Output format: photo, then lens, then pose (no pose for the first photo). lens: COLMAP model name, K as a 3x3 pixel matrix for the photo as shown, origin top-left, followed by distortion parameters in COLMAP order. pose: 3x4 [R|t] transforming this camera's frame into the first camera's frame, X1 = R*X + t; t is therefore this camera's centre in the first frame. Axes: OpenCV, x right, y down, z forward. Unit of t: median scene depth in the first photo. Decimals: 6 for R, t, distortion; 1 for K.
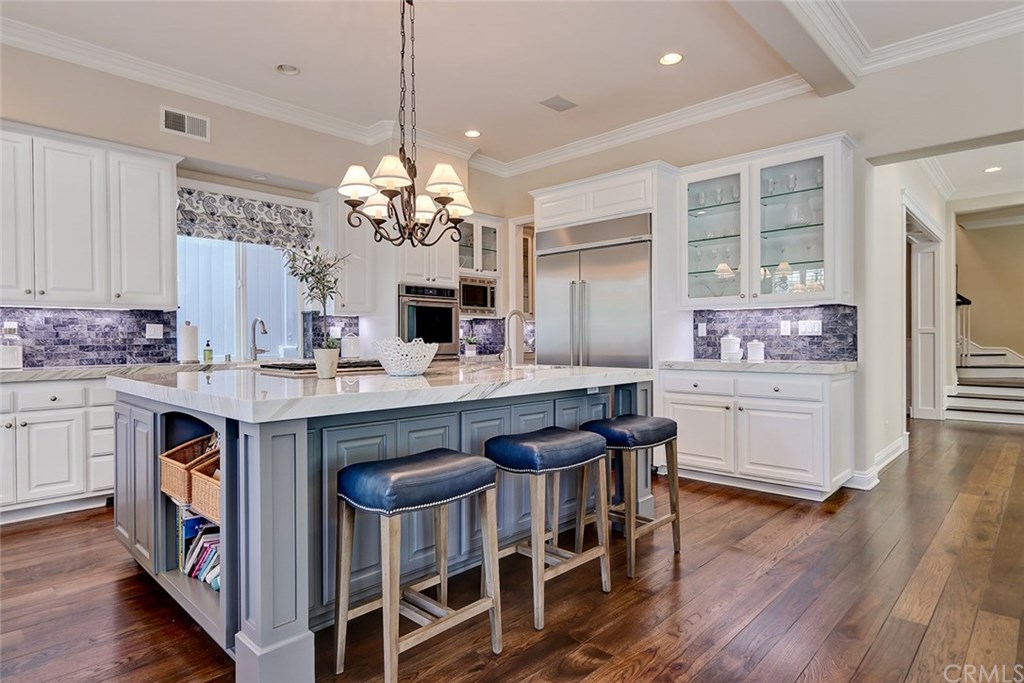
lens RADIAL K [[597.2, 0, 509.8], [0, 597.2, 338.2], [0, 0, 1]] dist [0.006226, -0.001518]
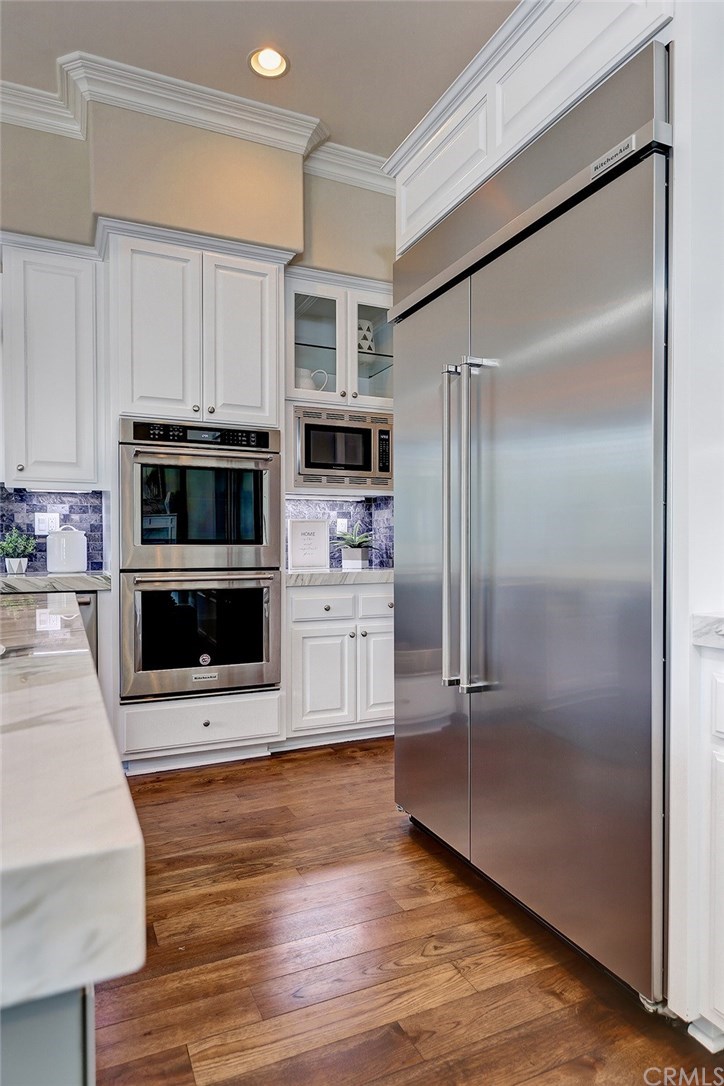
lens RADIAL K [[668.4, 0, 351.8], [0, 668.4, 561.5], [0, 0, 1]] dist [-0.014135, 0.005584]
pose [[0.915450, 0.015175, -0.402146, 0.238974], [-0.002538, 0.999487, 0.031939, 0.005667], [0.402424, -0.028218, 0.915018, 0.707252]]
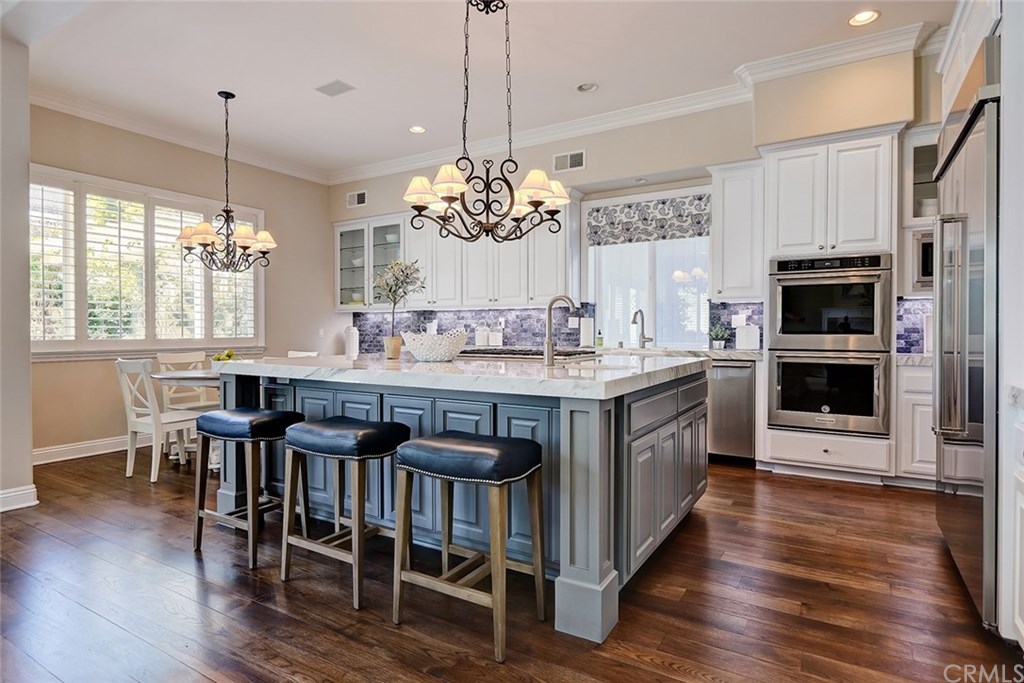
lens RADIAL K [[556.8, 0, 493.4], [0, 556.8, 340.8], [0, 0, 1]] dist [-0.002295, -0.001150]
pose [[0.176911, 0.025103, -0.983907, 0.592297], [0.003312, 0.999654, 0.026100, -0.003877], [0.984221, -0.007876, 0.176767, 0.601139]]
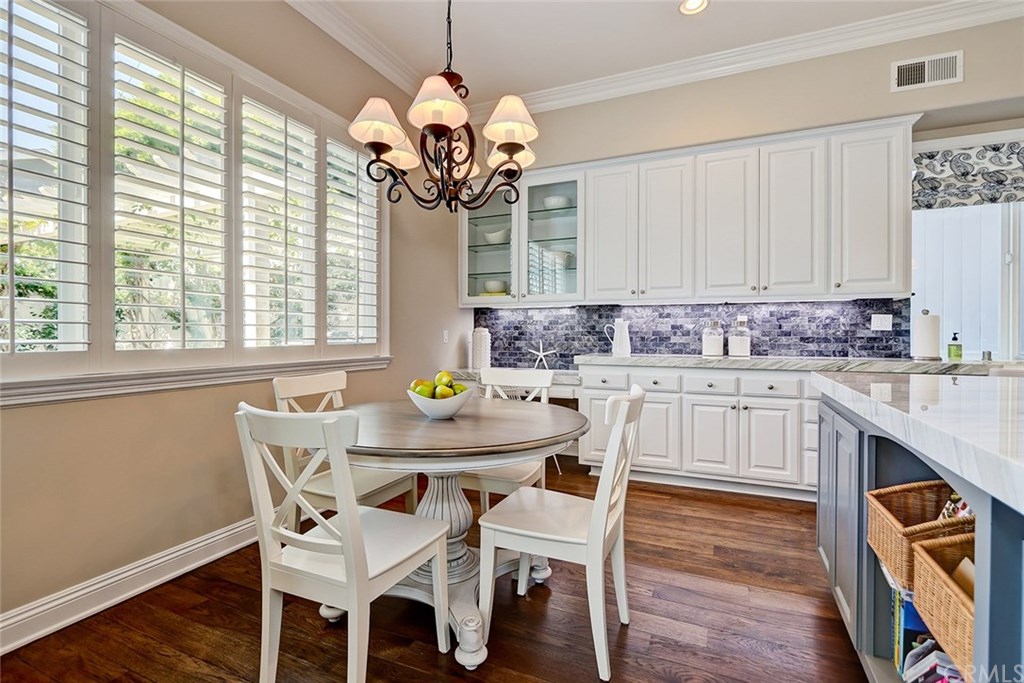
lens RADIAL K [[481.7, 0, 477.8], [0, 481.7, 339.3], [0, 0, 1]] dist [0.001529, -0.003439]
pose [[0.314671, 0.017472, -0.949040, -0.094585], [-0.001075, 0.999836, 0.018051, 0.001531], [0.949200, -0.004660, 0.314638, 0.191016]]
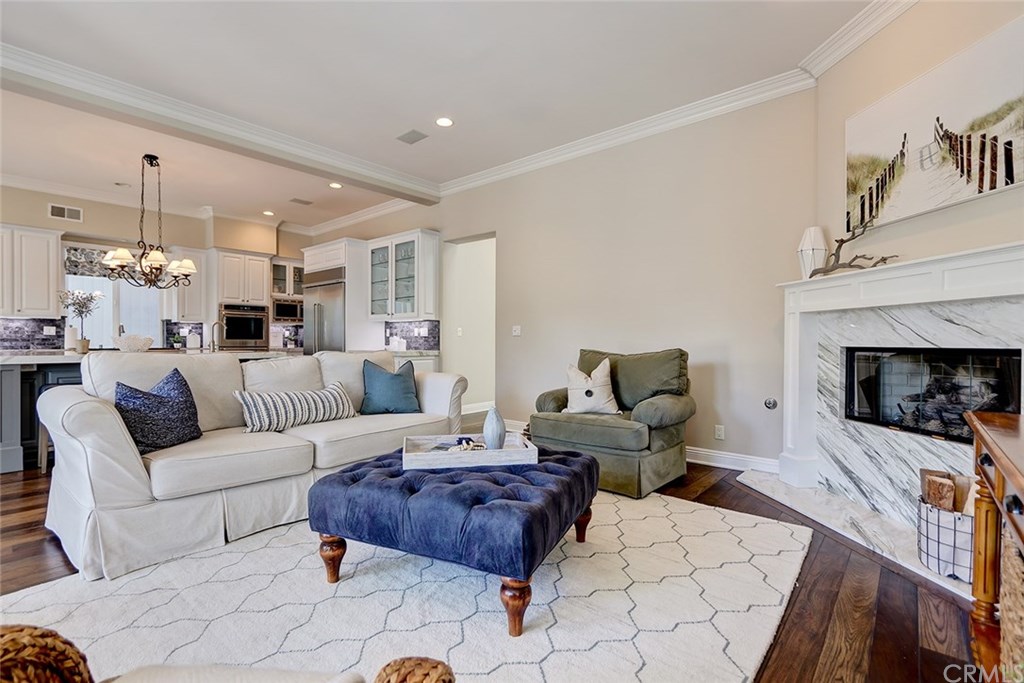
lens RADIAL K [[481.7, 0, 506.1], [0, 481.7, 342.4], [0, 0, 1]] dist [0.001529, -0.003439]
pose [[0.998533, 0.008363, 0.053488, 0.647849], [-0.008739, 0.999939, 0.006787, 0.001248], [-0.053428, -0.007245, 0.998545, -0.459407]]
